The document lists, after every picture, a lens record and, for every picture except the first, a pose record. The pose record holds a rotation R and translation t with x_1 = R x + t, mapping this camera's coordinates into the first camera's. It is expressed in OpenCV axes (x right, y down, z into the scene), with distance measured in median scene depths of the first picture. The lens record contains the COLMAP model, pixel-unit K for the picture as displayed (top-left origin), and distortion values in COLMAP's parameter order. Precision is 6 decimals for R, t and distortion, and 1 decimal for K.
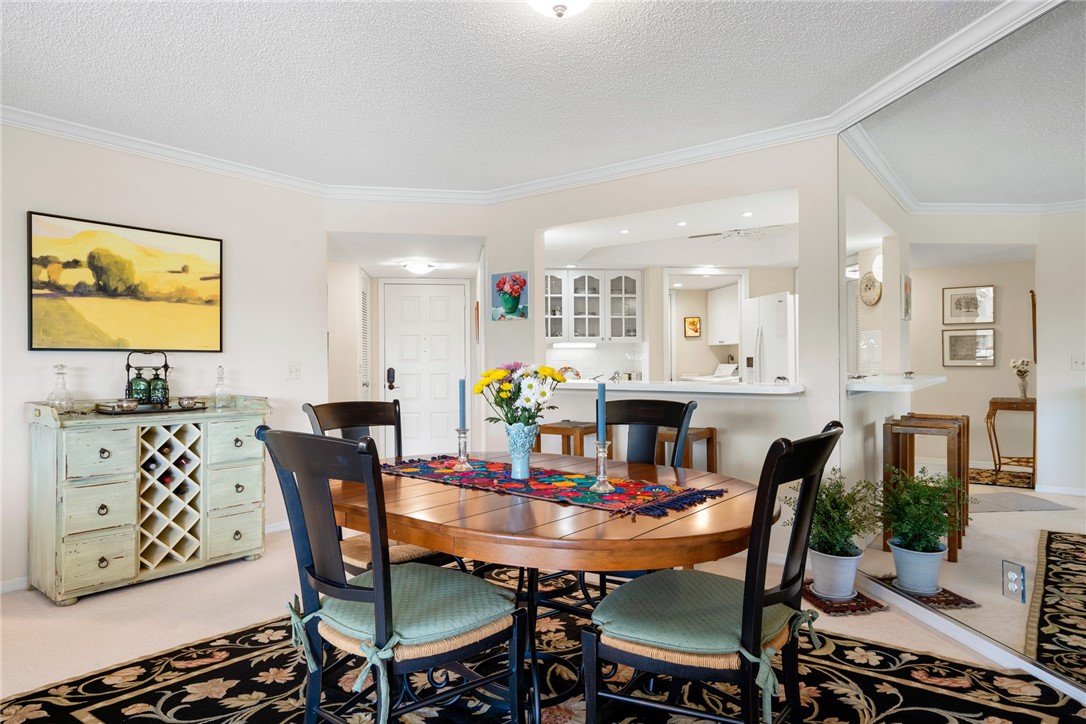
lens RADIAL K [[655.7, 0, 543.4], [0, 655.7, 358.3], [0, 0, 1]] dist [-0.000731, 0.000902]
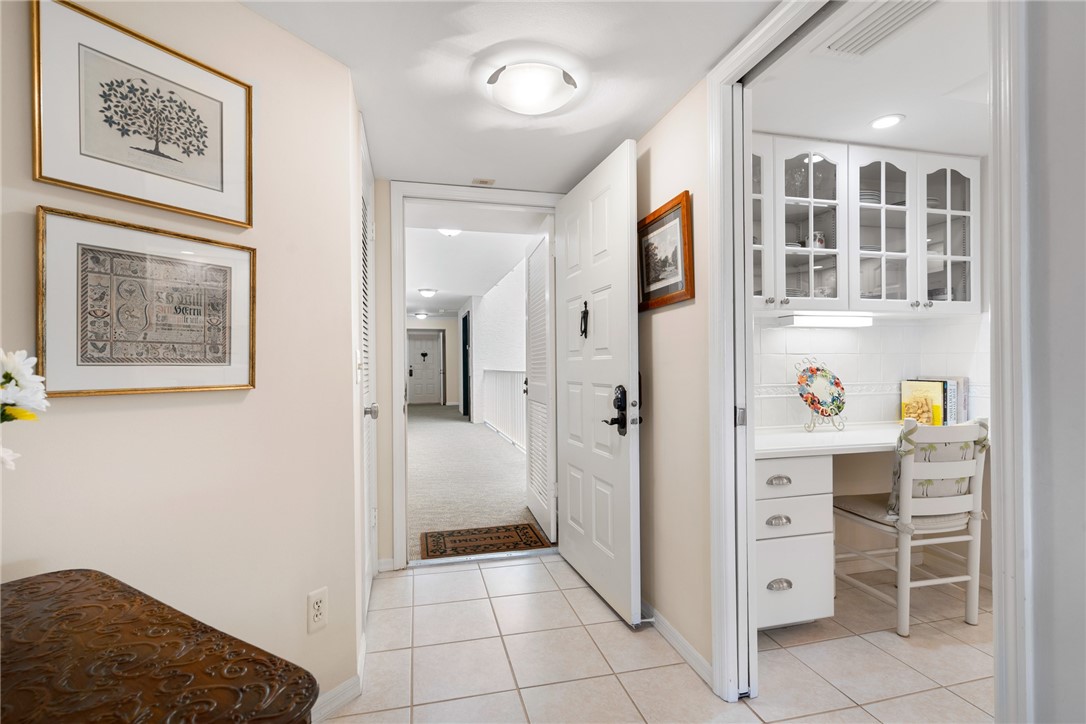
lens RADIAL K [[502.5, 0, 539.7], [0, 502.5, 364.6], [0, 0, 1]] dist [-0.002183, 0.000943]
pose [[0.993424, -0.002942, 0.114458, -0.209393], [0.003280, 0.999991, -0.002770, 0.012007], [-0.114448, 0.003127, 0.993424, 0.701158]]
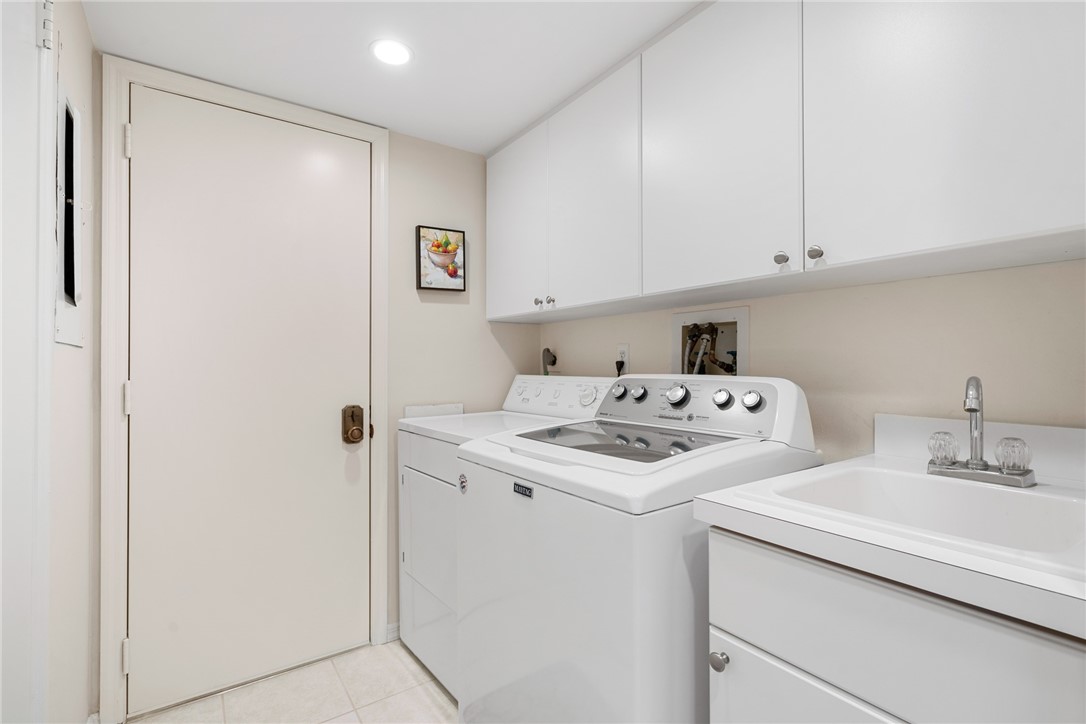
lens RADIAL K [[502.5, 0, 544.9], [0, 502.5, 359.6], [0, 0, 1]] dist [-0.002183, 0.000943]
pose [[0.886786, 0.009241, 0.462089, 0.212291], [-0.004740, 0.999929, -0.010901, 0.003750], [-0.462157, 0.007477, 0.886767, 1.011847]]
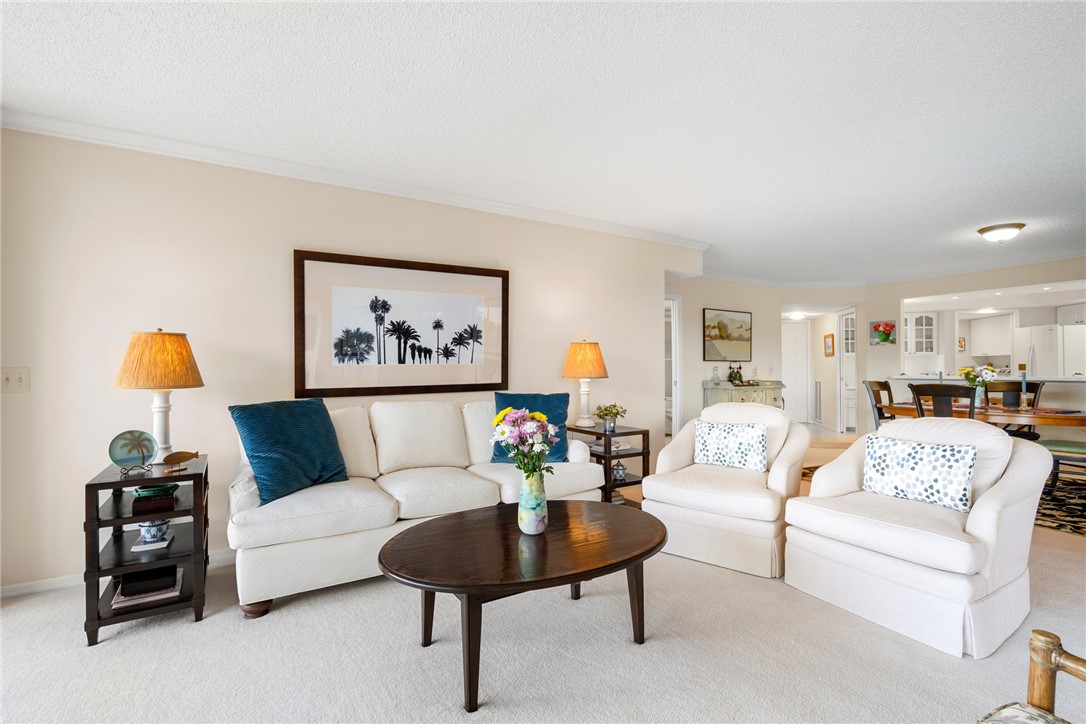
lens RADIAL K [[502.5, 0, 540.5], [0, 502.5, 365.0], [0, 0, 1]] dist [-0.002183, 0.000943]
pose [[0.933704, -0.000781, -0.358044, -0.345004], [-0.000485, 0.999994, -0.003448, 0.005919], [0.358045, 0.003393, 0.933698, -0.569835]]
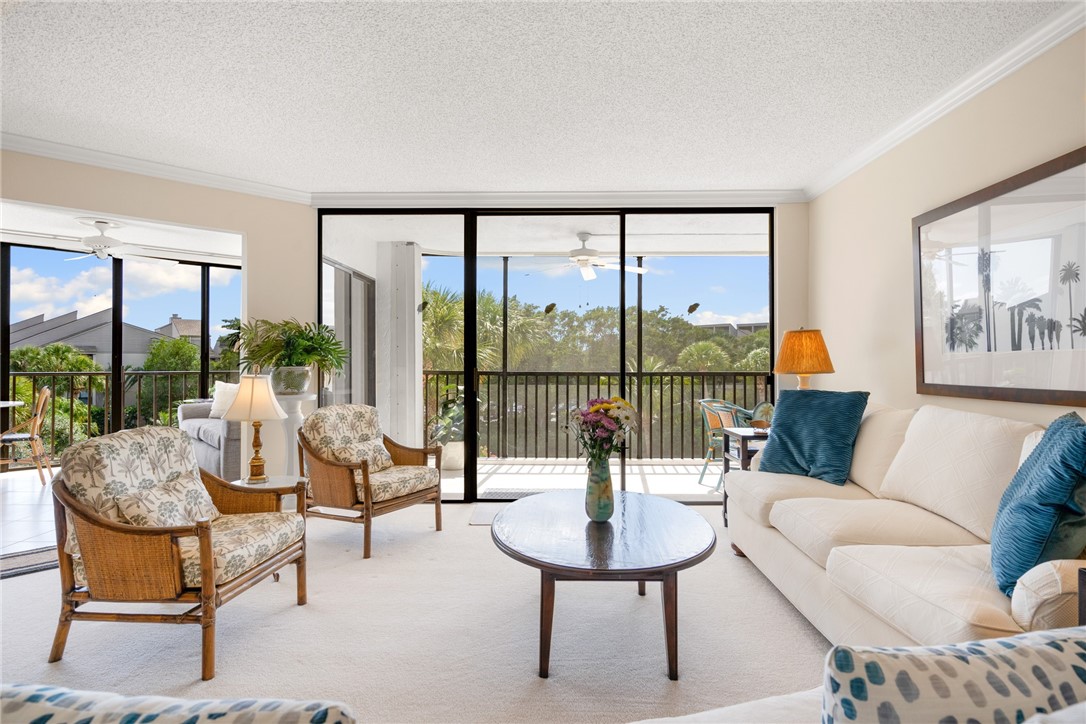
lens RADIAL K [[587.7, 0, 539.6], [0, 587.7, 357.4], [0, 0, 1]] dist [0.002078, 0.000072]
pose [[-0.801492, 0.002546, -0.598000, -0.202310], [0.005492, 0.999980, -0.003102, 0.006867], [0.597980, -0.005770, -0.801490, 0.022260]]
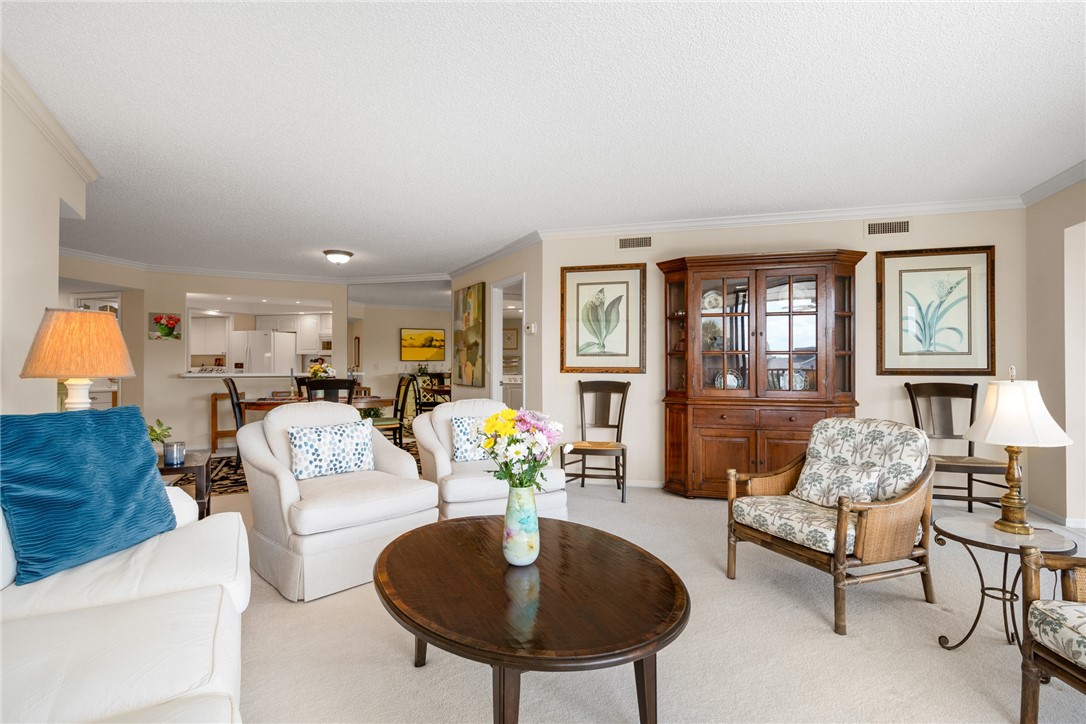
lens RADIAL K [[548.6, 0, 548.1], [0, 548.6, 364.6], [0, 0, 1]] dist [0.001273, 0.000094]
pose [[0.401839, 0.009044, 0.915666, -0.723344], [-0.003060, 0.999959, -0.008533, 0.013202], [-0.915705, 0.000627, 0.401850, -0.395073]]
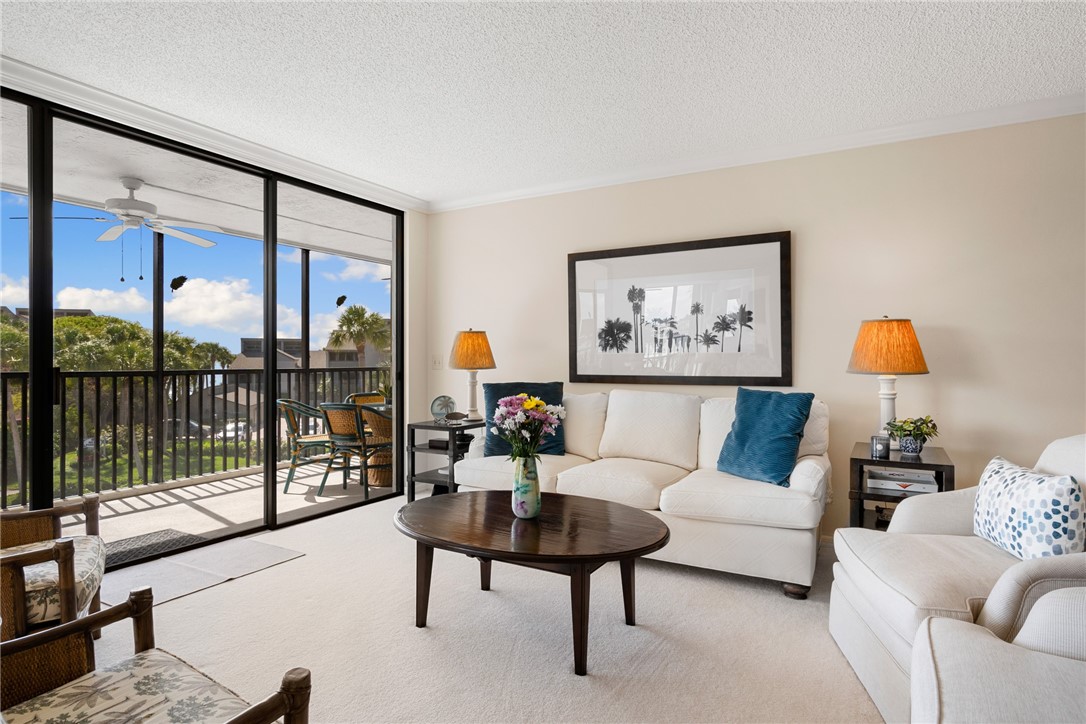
lens RADIAL K [[594.5, 0, 542.4], [0, 594.5, 358.5], [0, 0, 1]] dist [0.019307, 0.001129]
pose [[0.131471, 0.007864, -0.991289, -0.073111], [-0.006323, 0.999955, 0.007094, 0.005459], [0.991300, 0.005335, 0.131514, -0.309135]]
